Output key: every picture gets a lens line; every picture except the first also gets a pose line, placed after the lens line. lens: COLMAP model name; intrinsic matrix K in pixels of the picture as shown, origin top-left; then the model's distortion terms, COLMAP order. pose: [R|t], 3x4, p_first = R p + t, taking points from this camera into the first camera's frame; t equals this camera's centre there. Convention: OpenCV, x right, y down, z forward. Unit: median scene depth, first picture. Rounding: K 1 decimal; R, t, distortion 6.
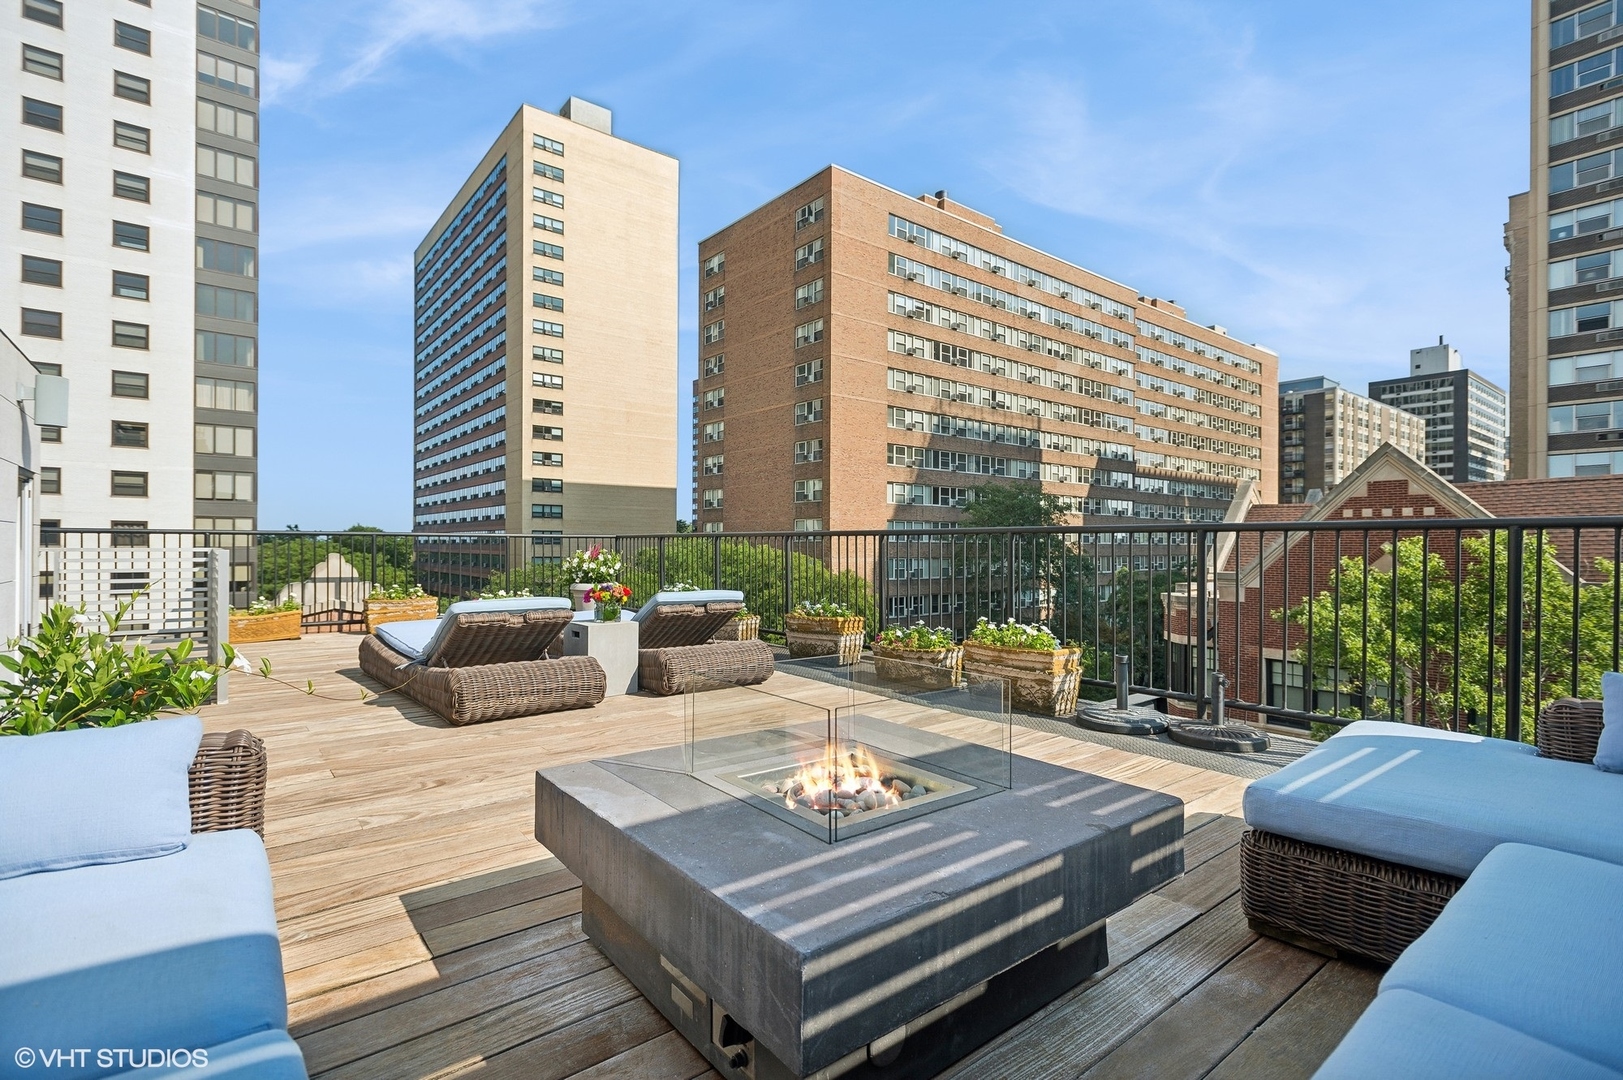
lens RADIAL K [[761.4, 0, 813.3], [0, 761.4, 528.2], [0, 0, 1]] dist [0.009092, -0.000640]
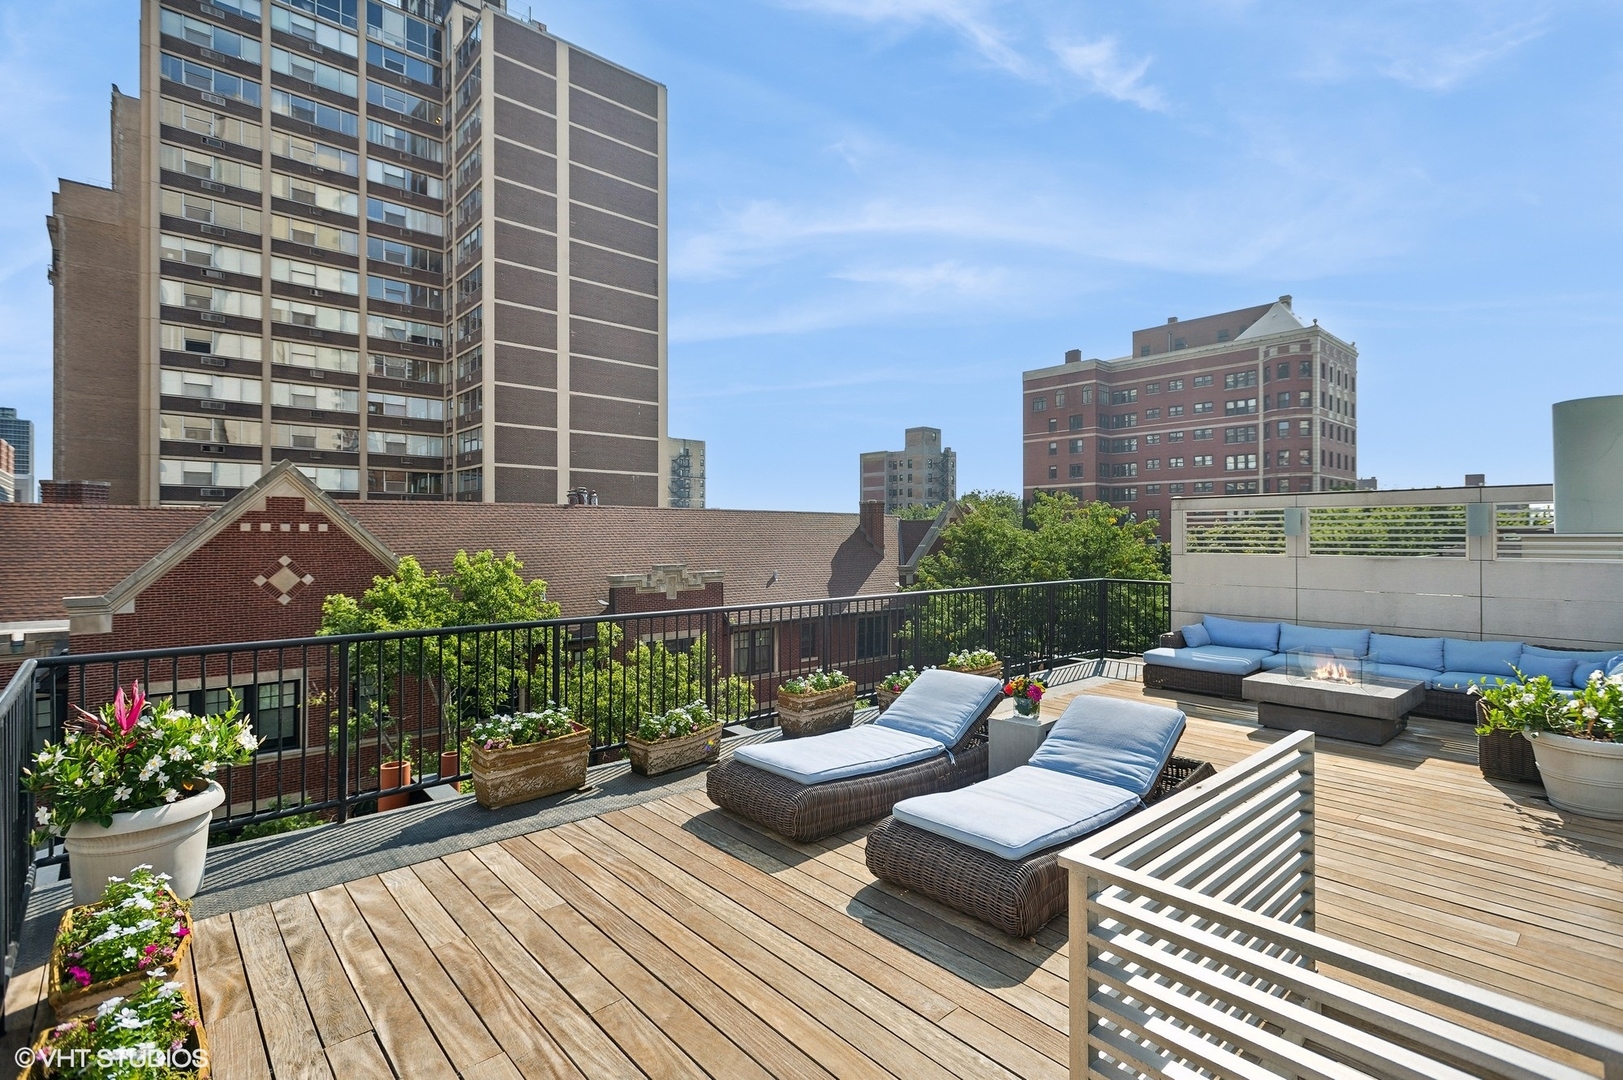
lens RADIAL K [[761.4, 0, 813.3], [0, 761.4, 528.2], [0, 0, 1]] dist [0.009092, -0.000640]
pose [[-0.051020, 0.003625, 0.998691, -0.150258], [-0.021360, 0.999761, -0.004721, -0.013592], [-0.998469, -0.021572, -0.050930, 0.149171]]
